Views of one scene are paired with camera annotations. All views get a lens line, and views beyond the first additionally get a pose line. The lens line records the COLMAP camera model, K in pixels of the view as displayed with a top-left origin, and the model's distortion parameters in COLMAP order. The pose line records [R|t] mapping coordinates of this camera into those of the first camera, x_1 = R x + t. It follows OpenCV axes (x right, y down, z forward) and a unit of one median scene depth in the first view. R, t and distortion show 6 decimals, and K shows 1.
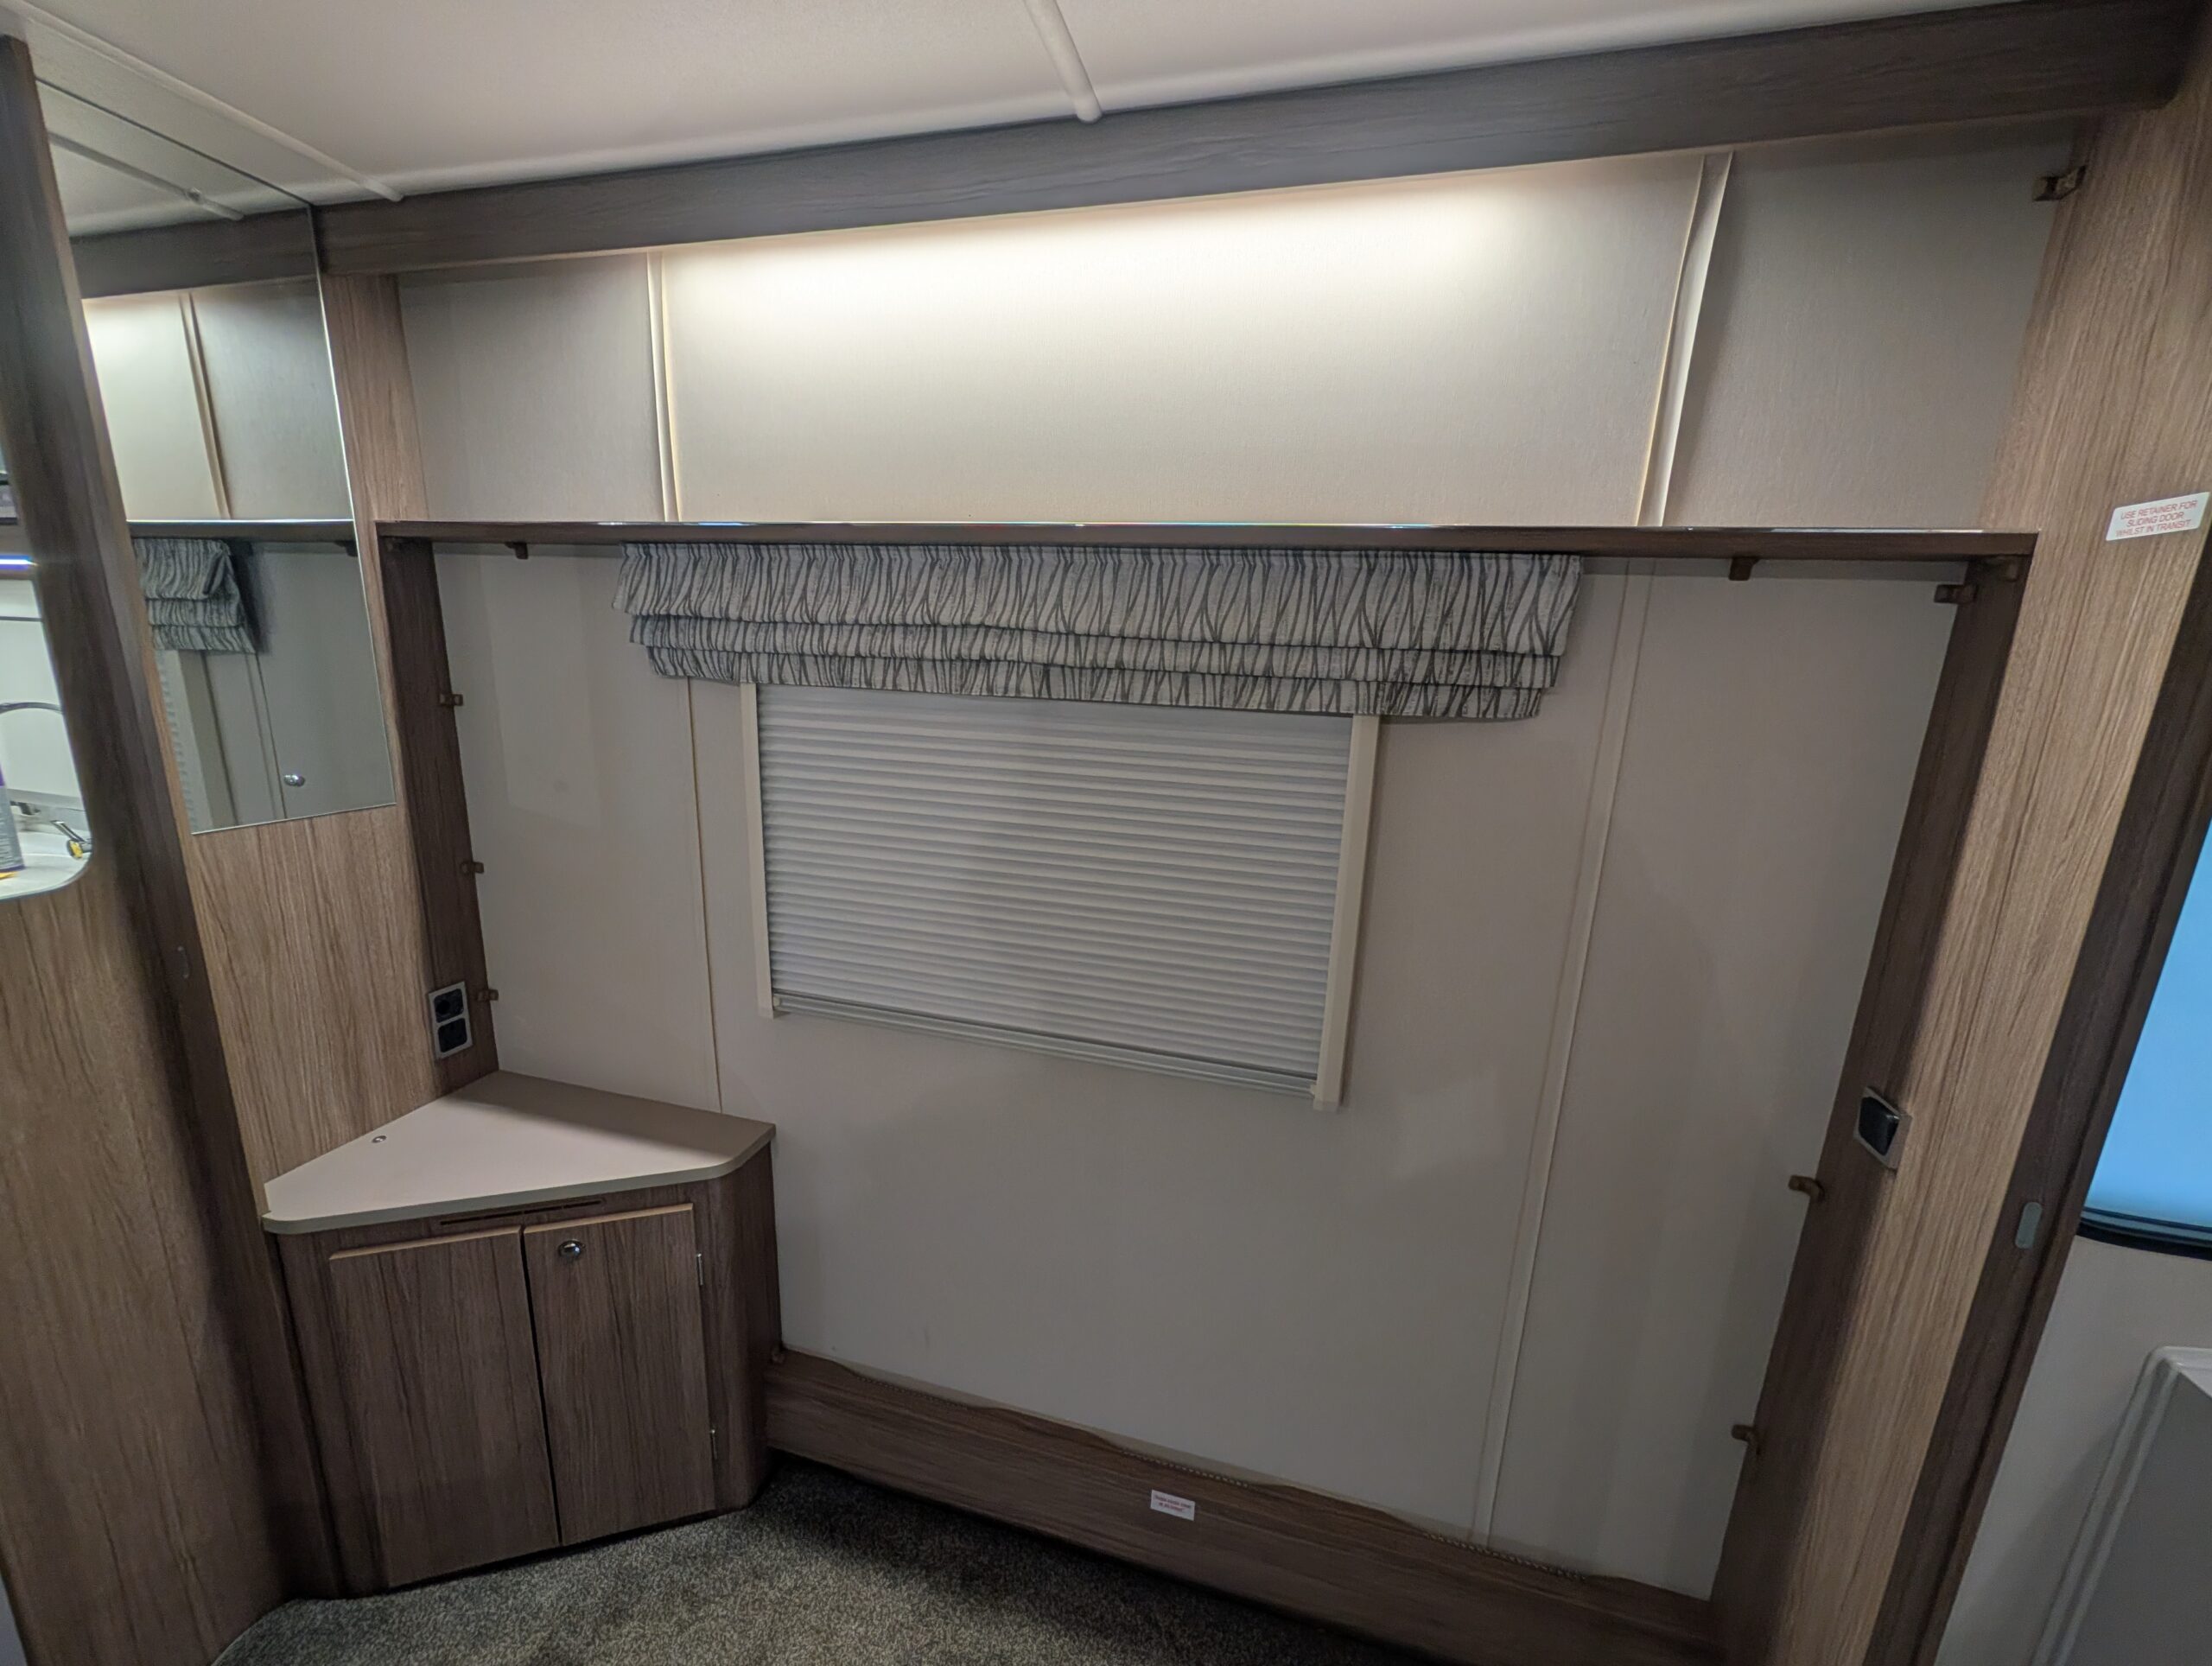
lens RADIAL K [[828.3, 0, 1106.0], [0, 828.3, 833.0], [0, 0, 1]] dist [-0.000169, 0.000292]
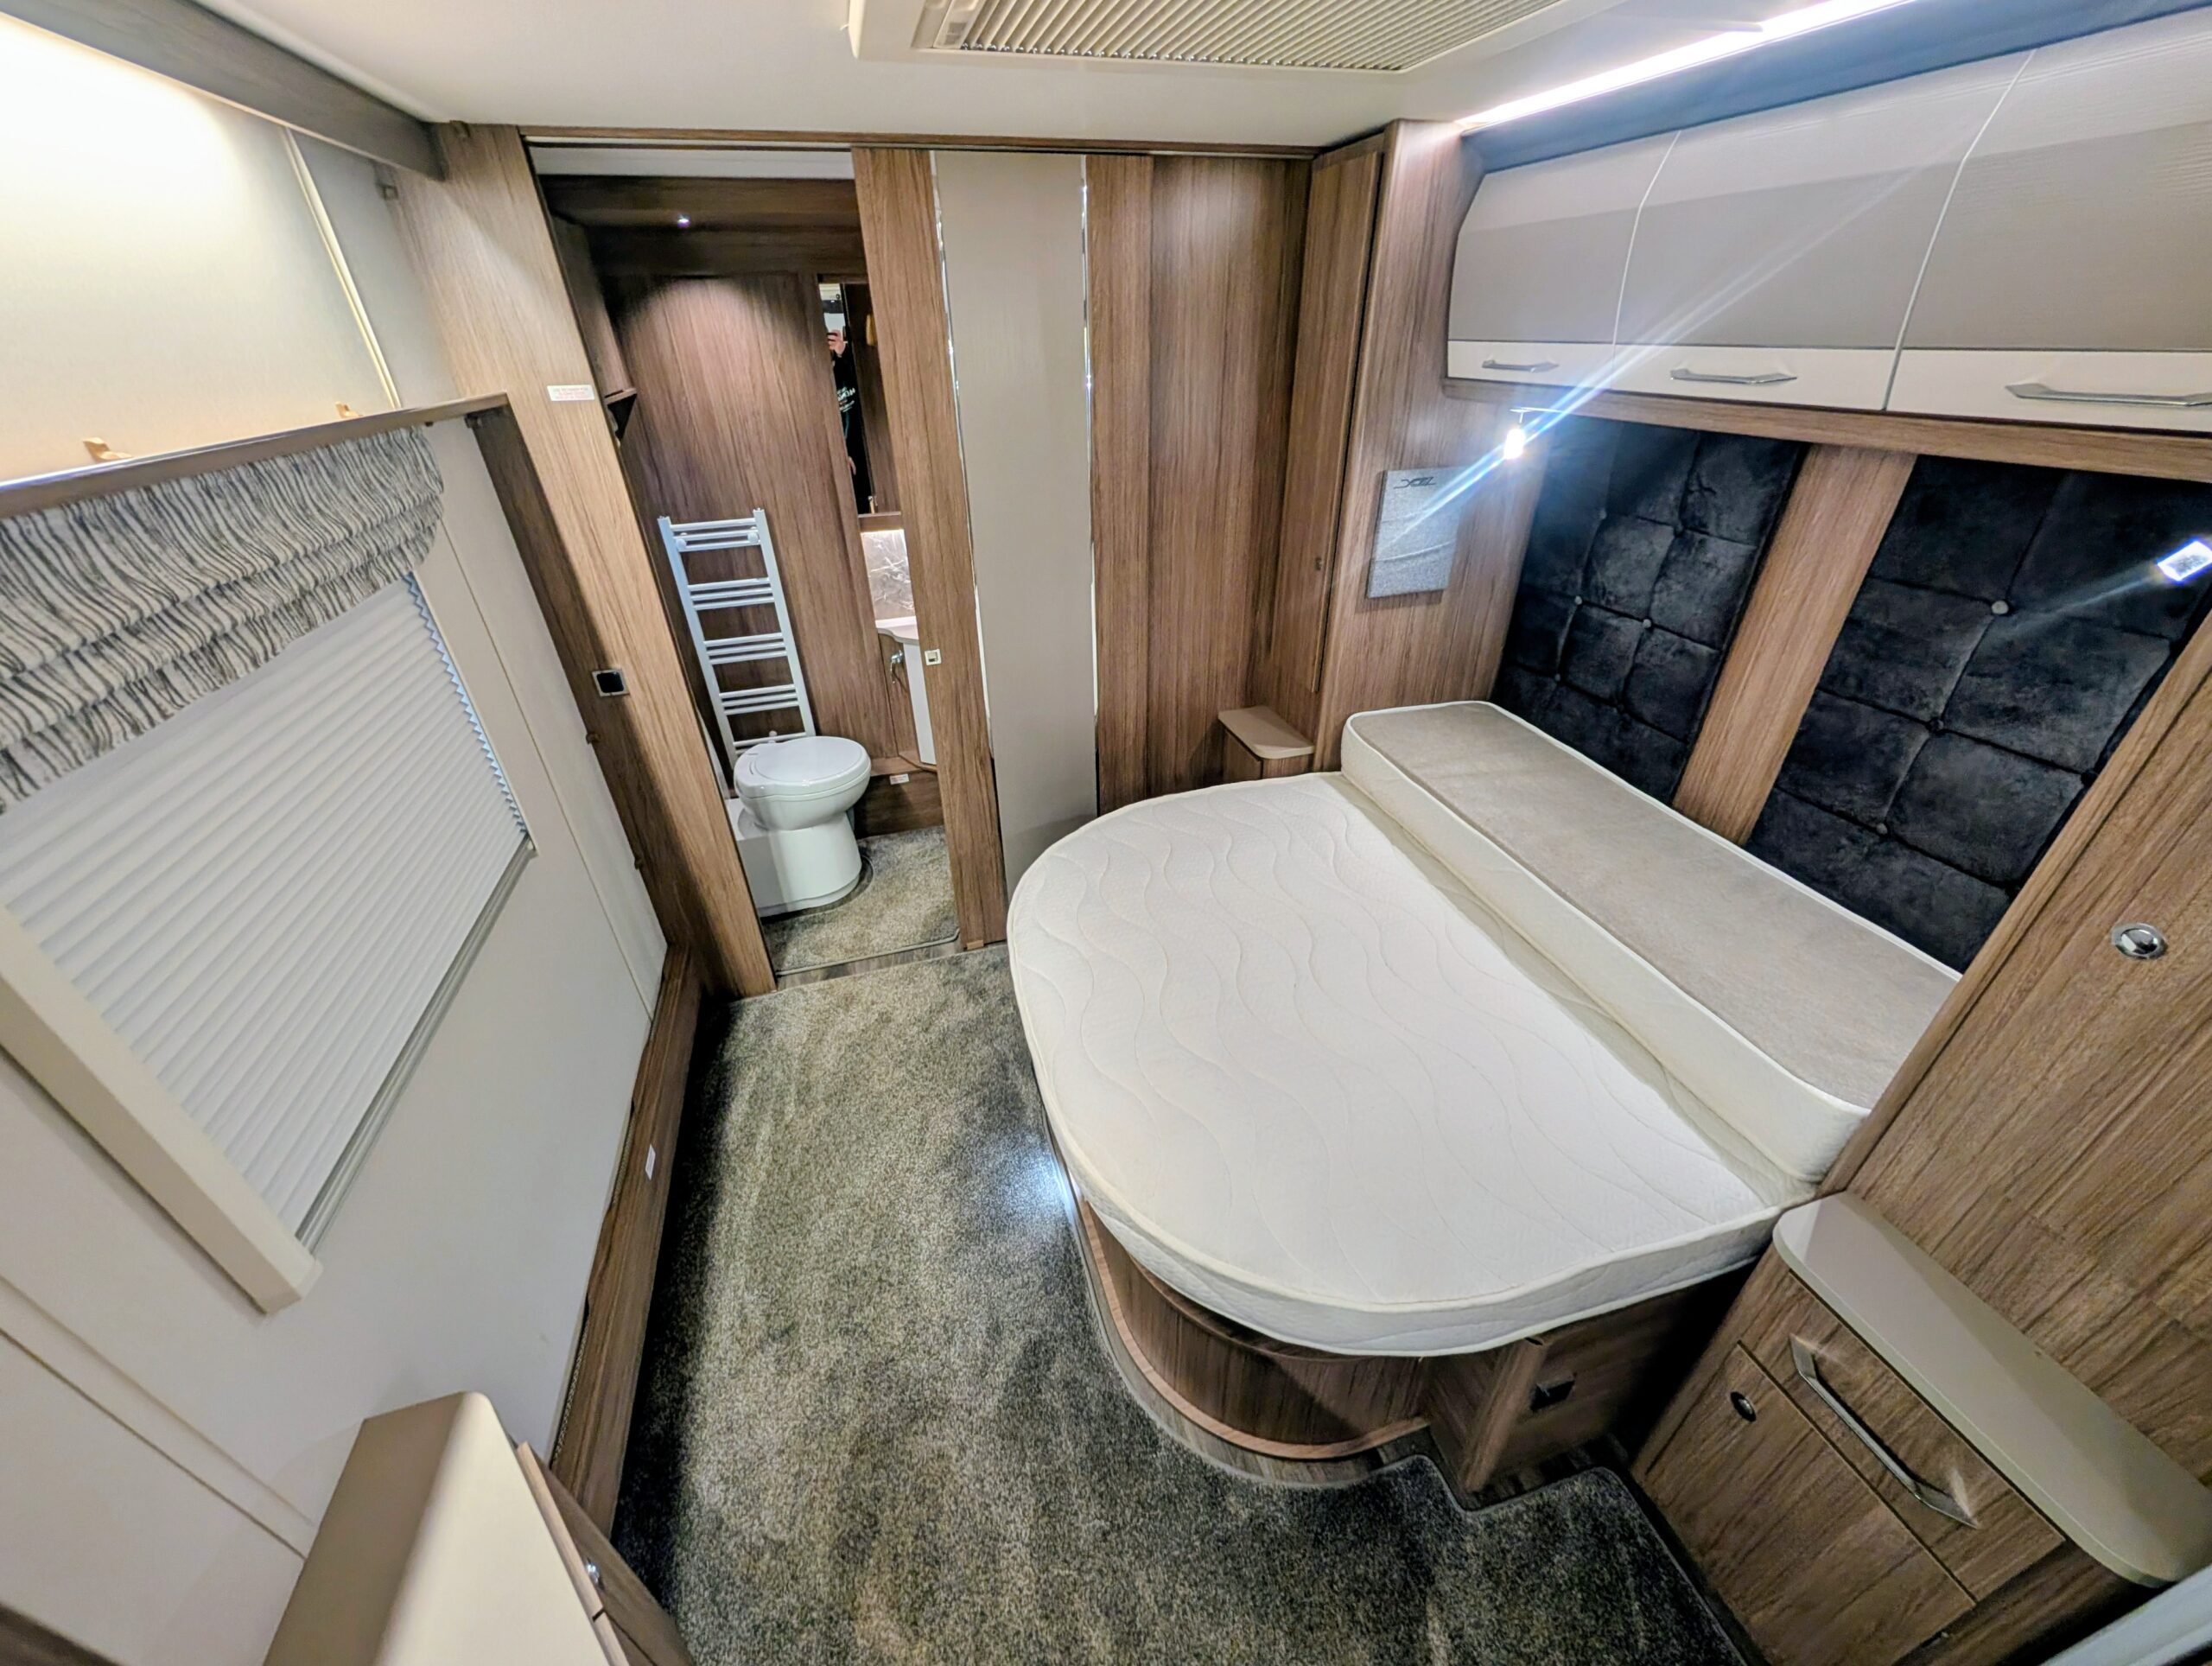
lens RADIAL K [[828.3, 0, 1106.0], [0, 828.3, 833.0], [0, 0, 1]] dist [-0.000169, 0.000292]
pose [[-0.522261, -0.469023, 0.712222, -1.568294], [0.185577, 0.752650, 0.631727, -0.510743], [-0.832349, 0.462098, -0.306040, 0.793491]]
